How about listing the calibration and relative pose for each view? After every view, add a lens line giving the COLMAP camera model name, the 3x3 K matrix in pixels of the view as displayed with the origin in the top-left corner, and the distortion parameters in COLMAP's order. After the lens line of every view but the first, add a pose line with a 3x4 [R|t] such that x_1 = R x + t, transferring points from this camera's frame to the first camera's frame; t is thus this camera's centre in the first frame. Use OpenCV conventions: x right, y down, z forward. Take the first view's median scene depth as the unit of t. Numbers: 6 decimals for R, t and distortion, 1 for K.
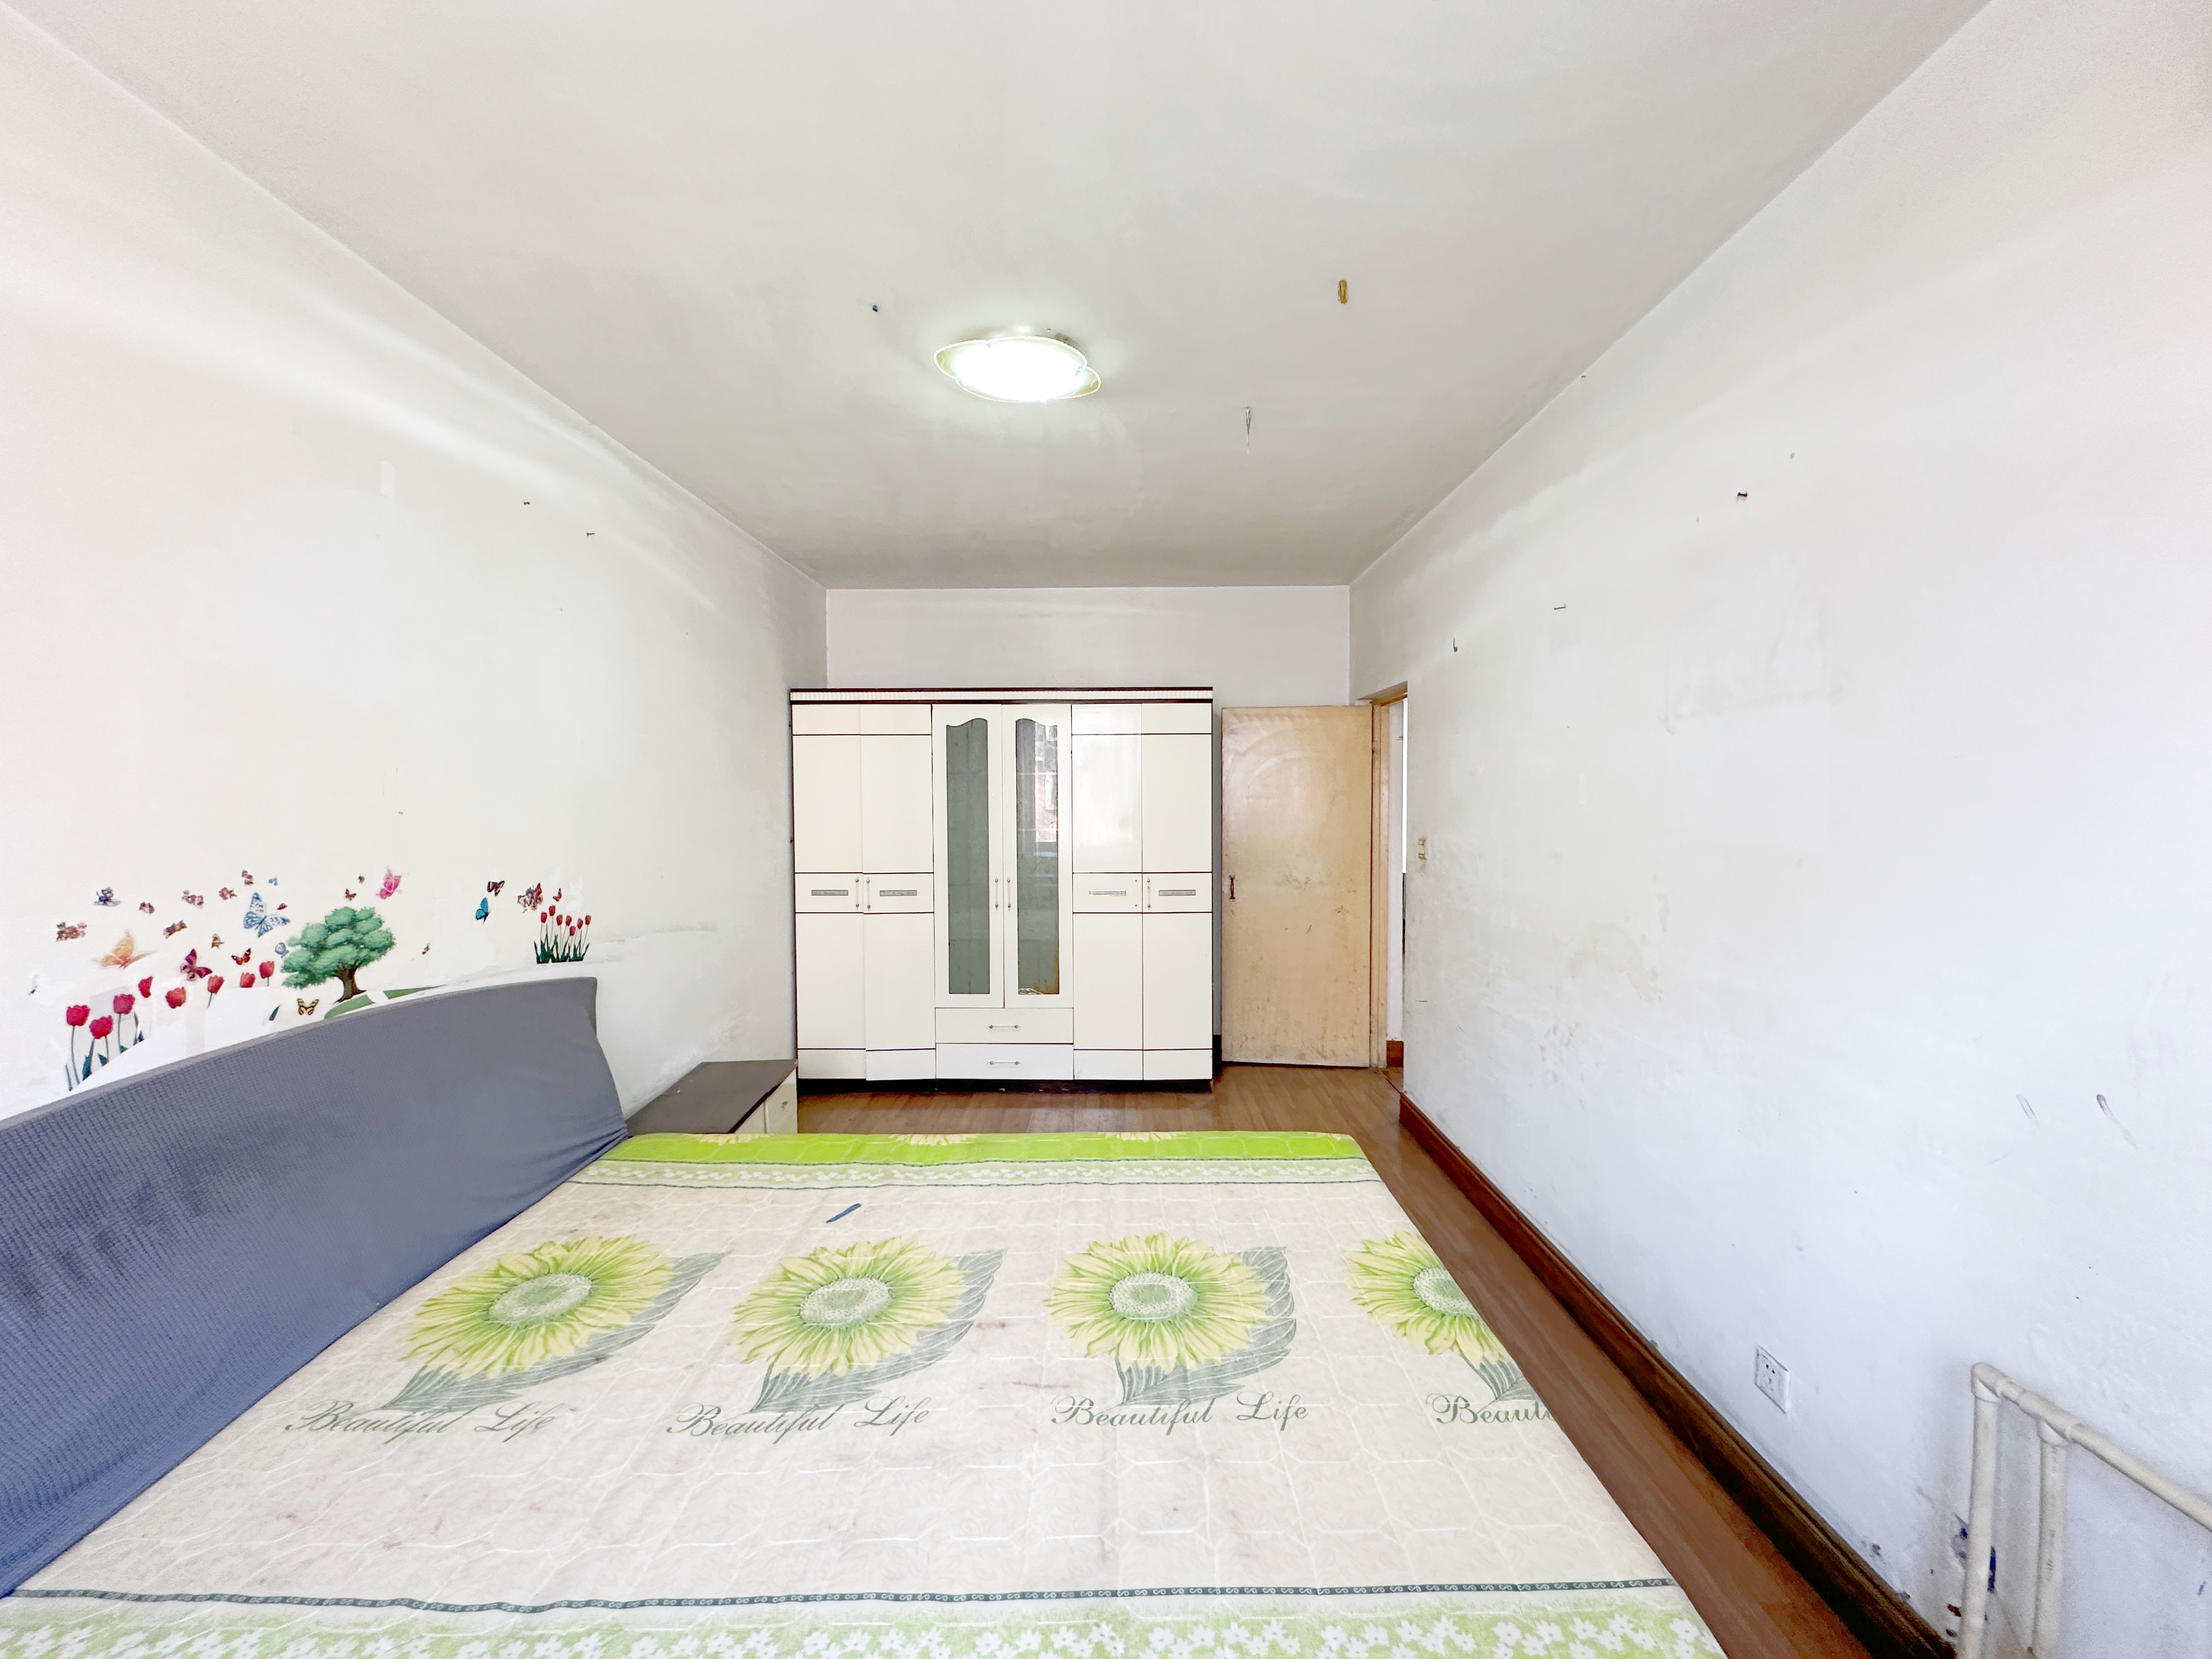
lens RADIAL K [[883.5, 0, 1102.9], [0, 883.5, 830.3], [0, 0, 1]] dist [0.007932, -0.000199]
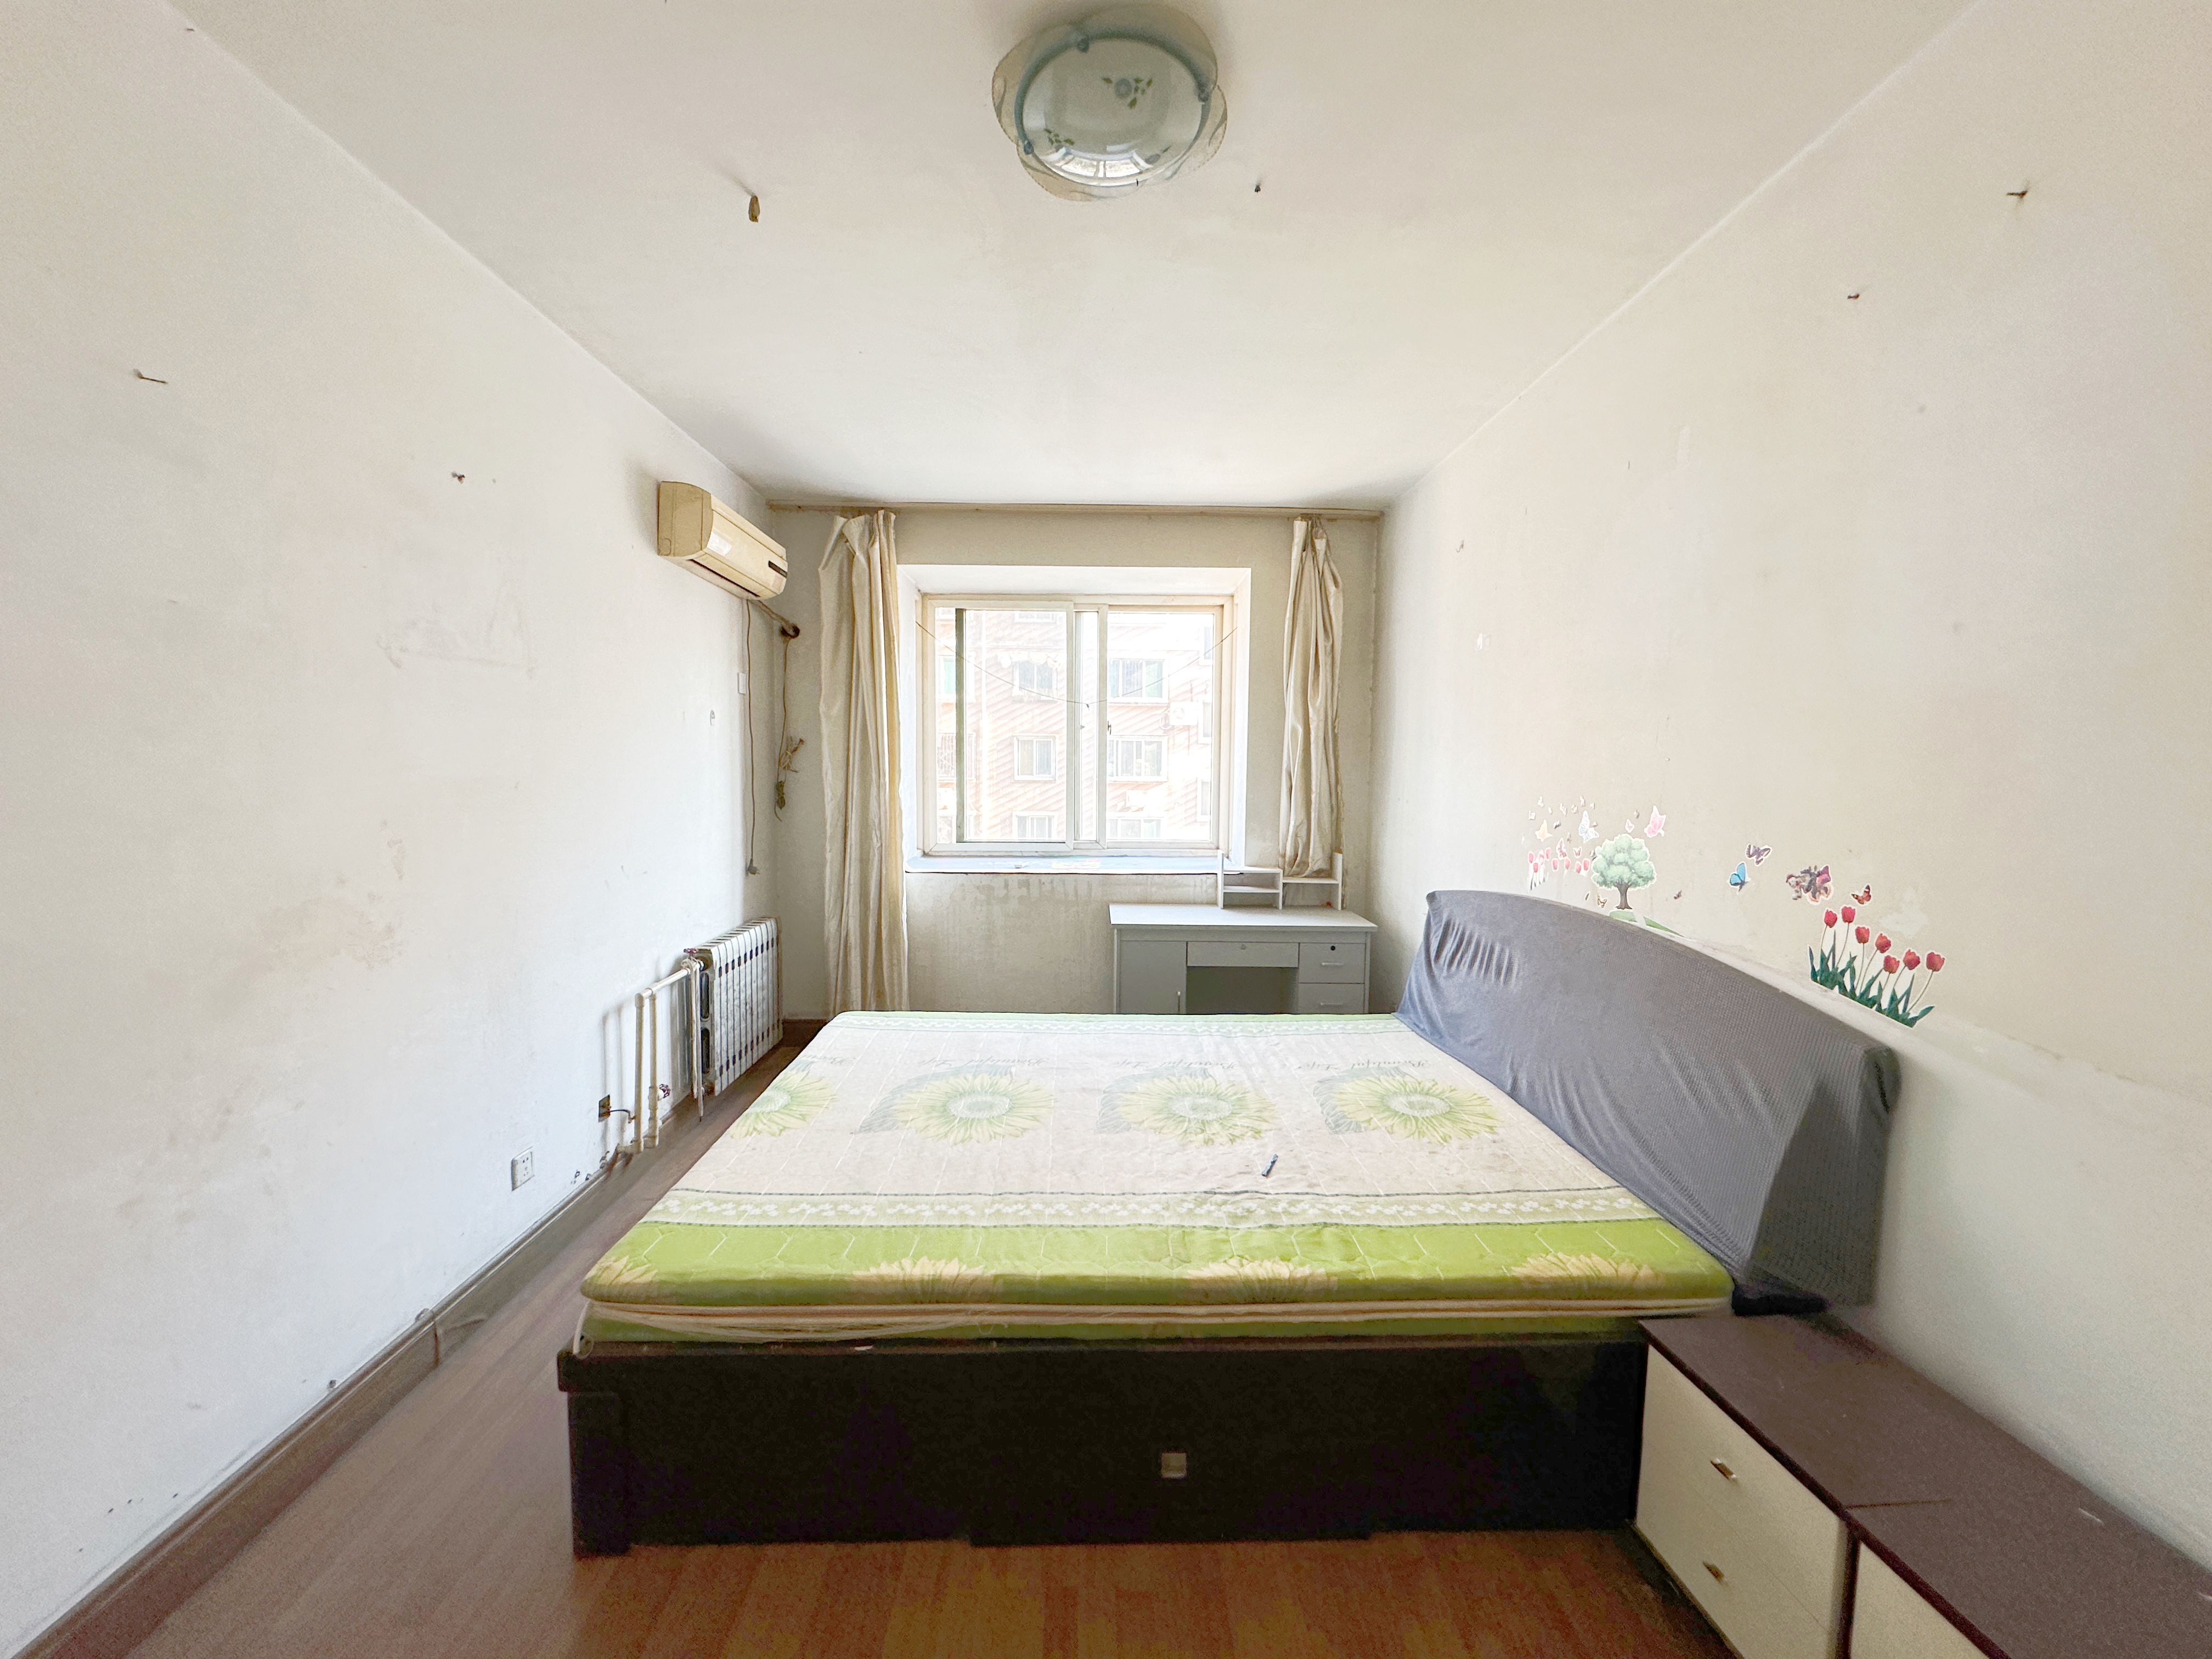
lens RADIAL K [[883.5, 0, 1108.5], [0, 883.5, 827.3], [0, 0, 1]] dist [0.007932, -0.000199]
pose [[-0.999150, -0.003098, -0.041099, -0.071700], [-0.007438, 0.994351, 0.105881, -0.043797], [0.040539, 0.106097, -0.993529, 1.936296]]
